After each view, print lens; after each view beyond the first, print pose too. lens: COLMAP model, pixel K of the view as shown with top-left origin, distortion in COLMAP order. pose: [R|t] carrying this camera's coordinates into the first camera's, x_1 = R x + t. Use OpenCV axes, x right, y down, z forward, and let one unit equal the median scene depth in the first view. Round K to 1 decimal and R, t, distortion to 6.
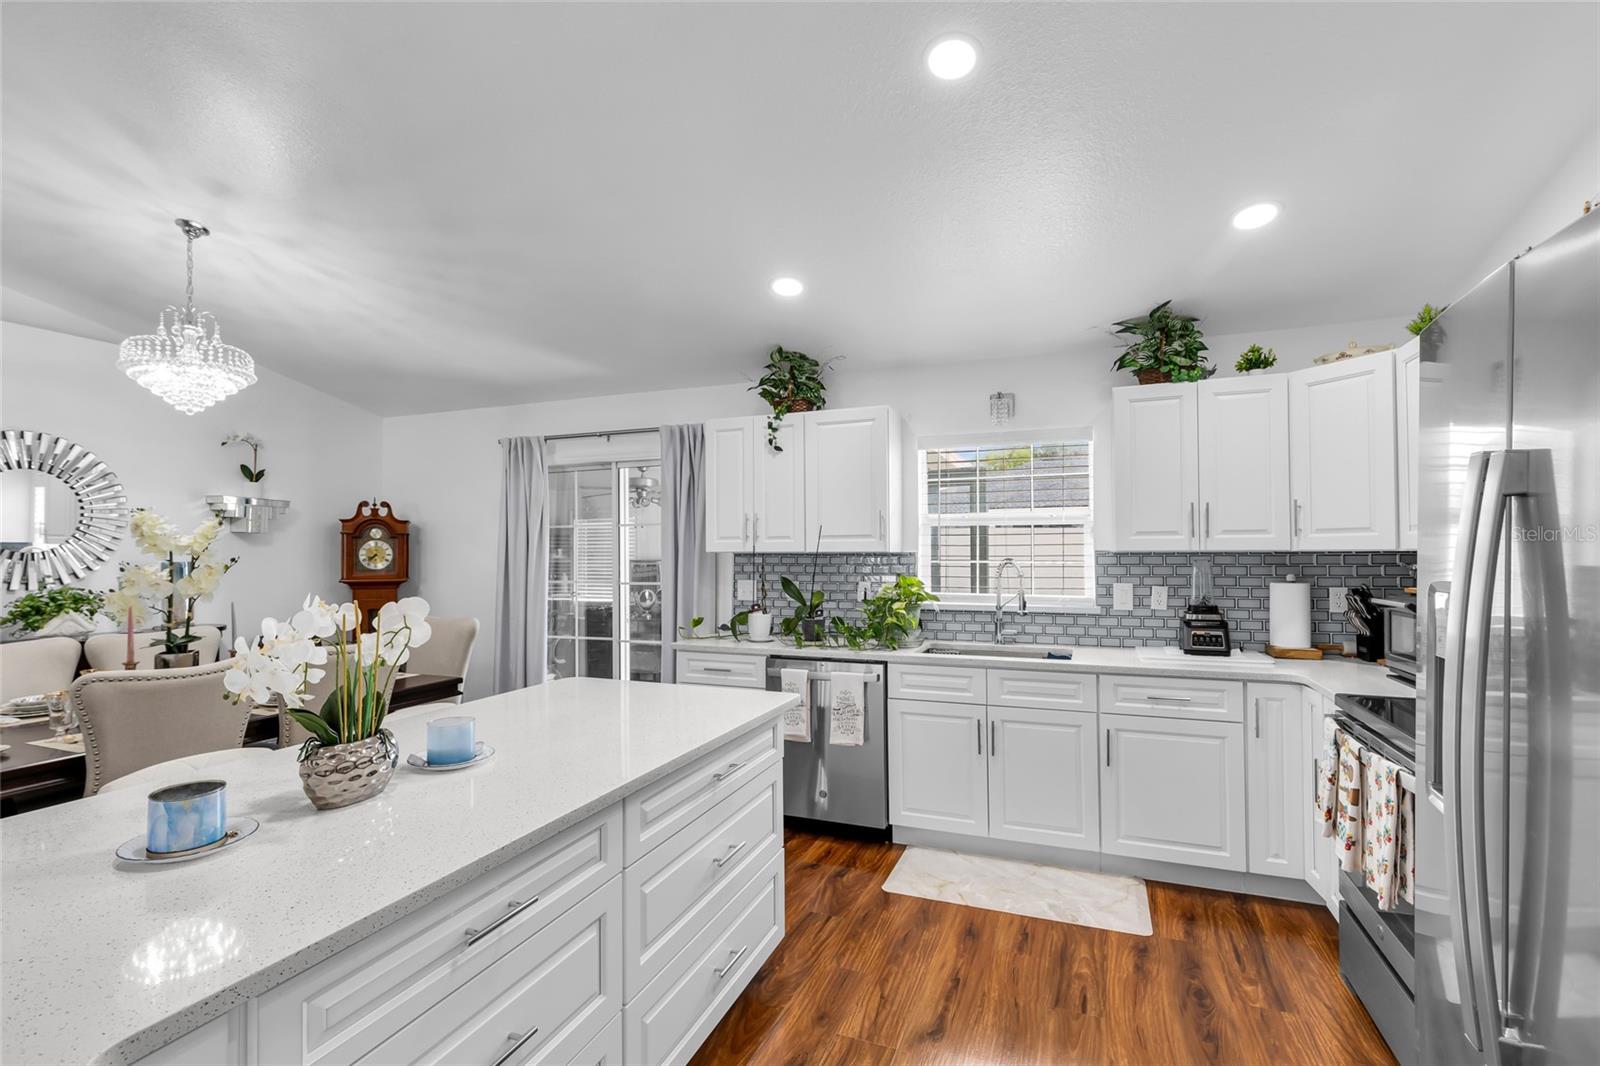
lens RADIAL K [[736.5, 0, 794.2], [0, 736.5, 550.9], [0, 0, 1]] dist [0.000885, -0.000638]
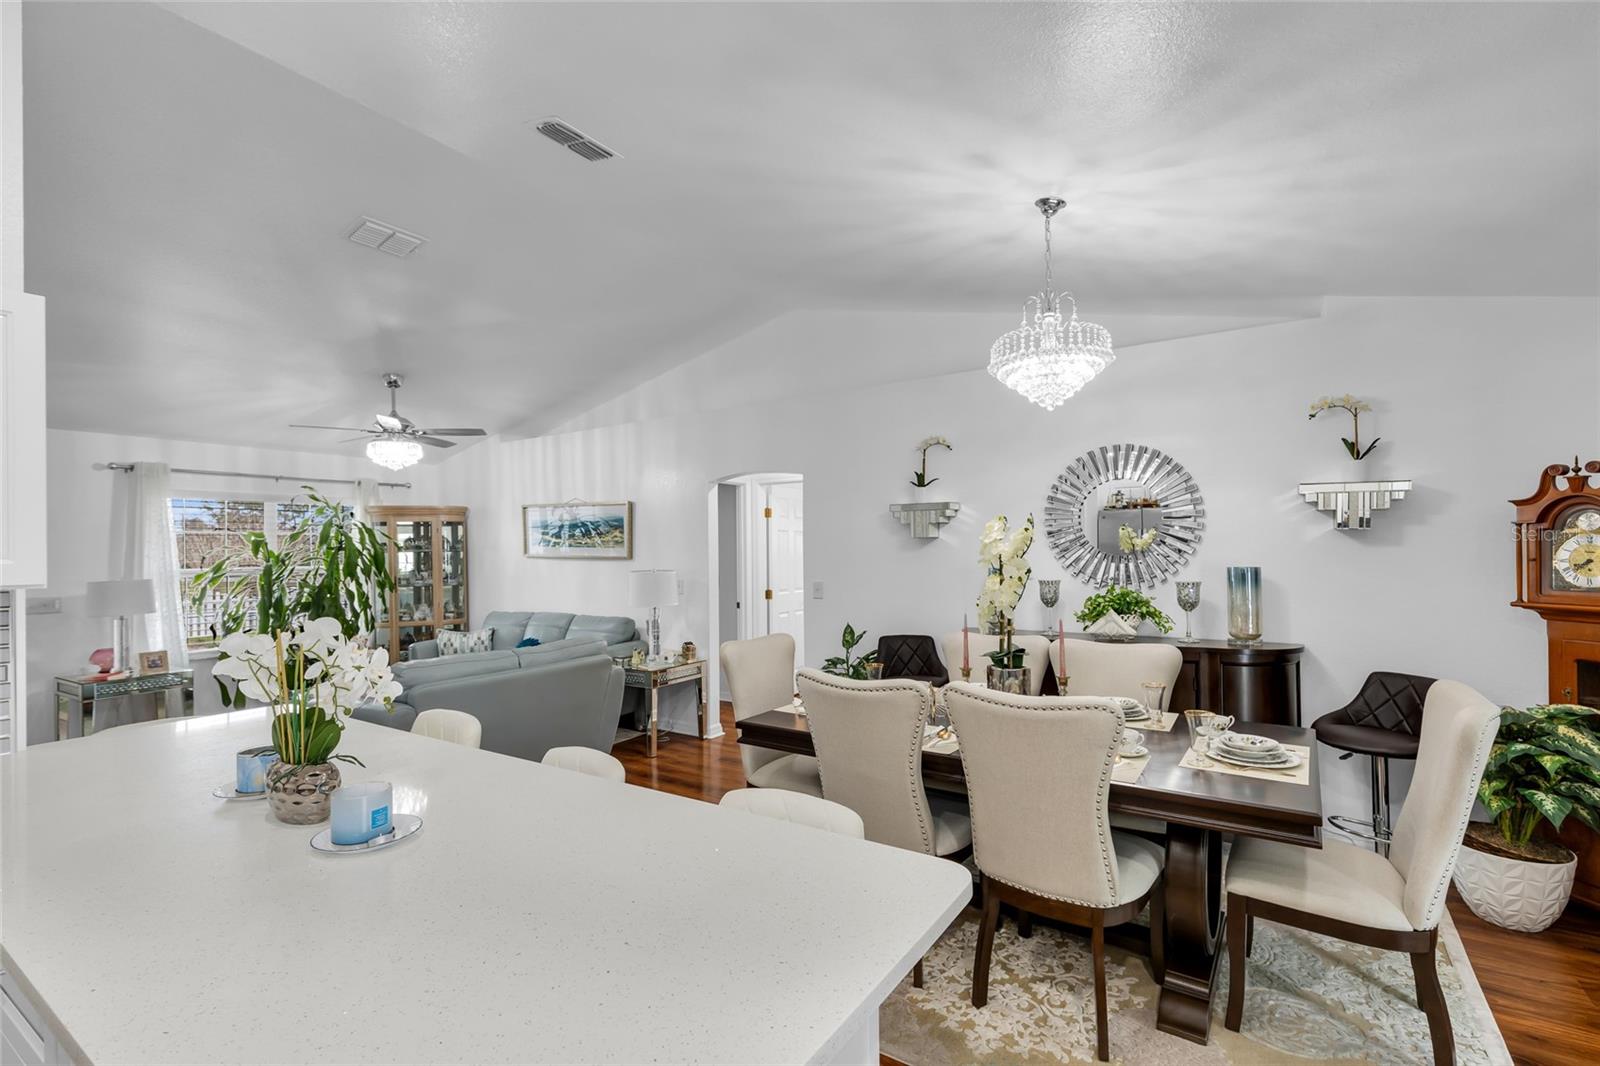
lens RADIAL K [[736.5, 0, 794.2], [0, 736.5, 550.9], [0, 0, 1]] dist [0.000885, -0.000638]
pose [[-0.201284, 0.005455, -0.979518, 0.095258], [0.012297, 0.999920, 0.003042, -0.012057], [0.979456, -0.011433, -0.201335, 0.597885]]
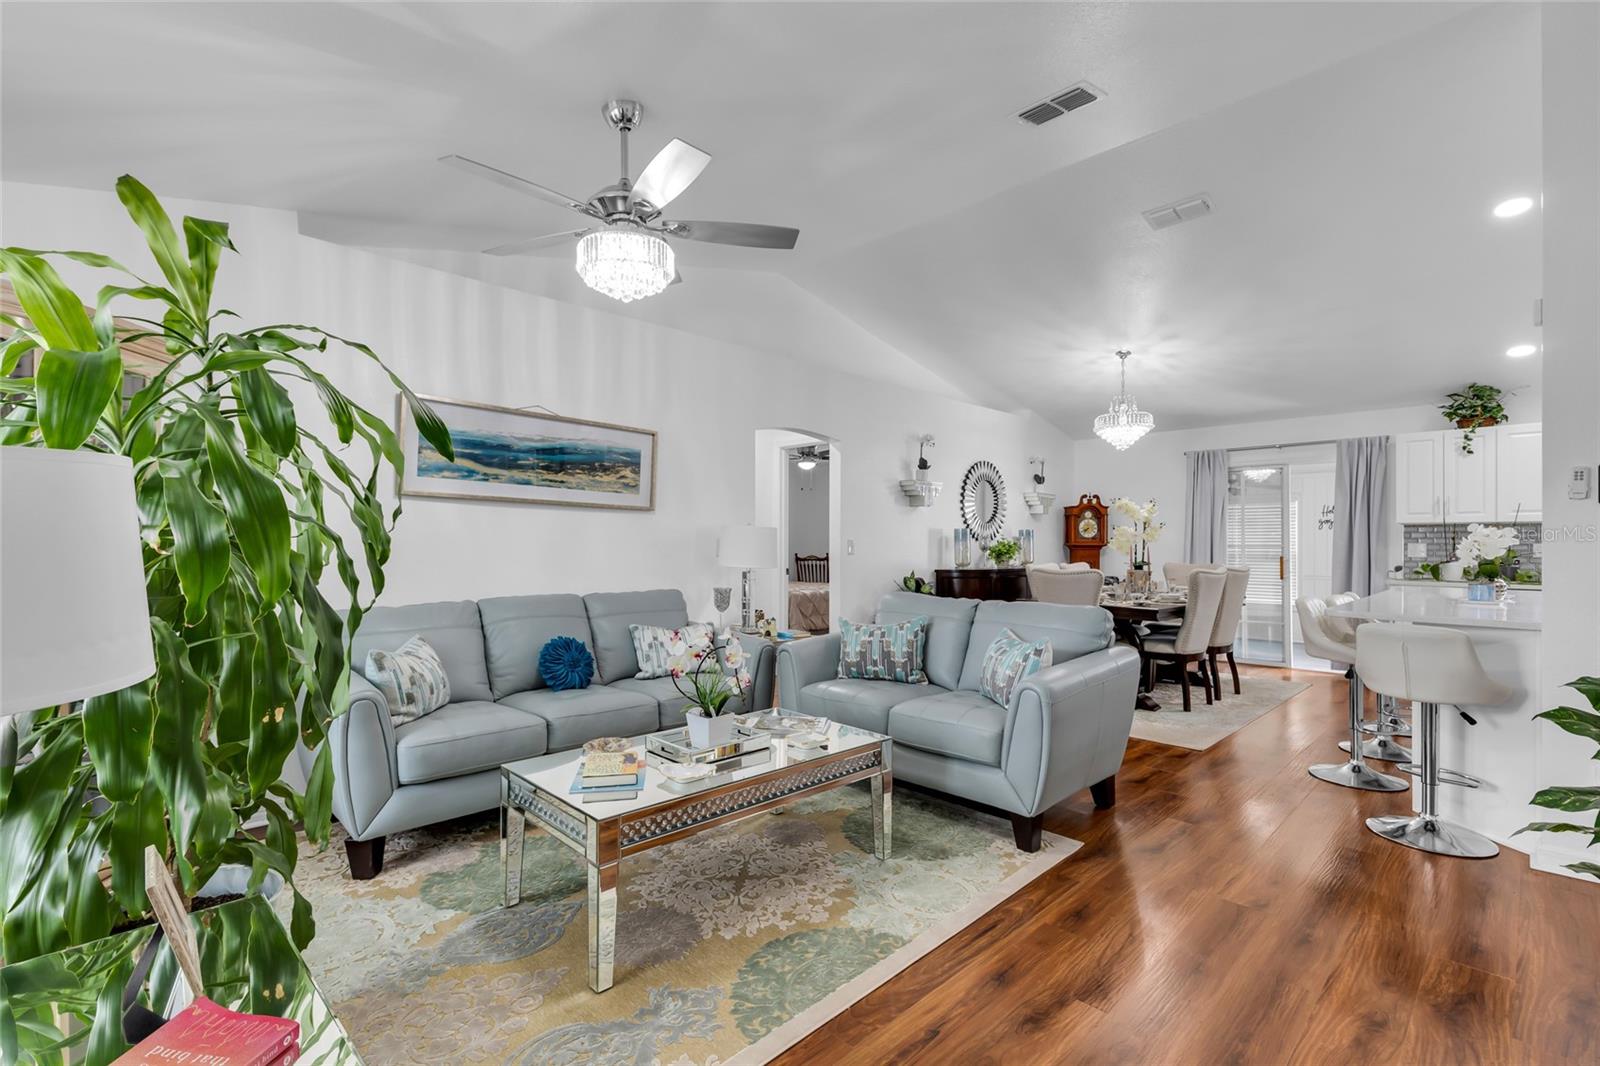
lens RADIAL K [[736.5, 0, 794.2], [0, 736.5, 550.9], [0, 0, 1]] dist [0.000885, -0.000638]
pose [[0.913155, 0.009291, -0.407506, -0.559724], [-0.006079, 0.999939, 0.009177, 0.047999], [0.407567, -0.005903, 0.913156, -0.783108]]
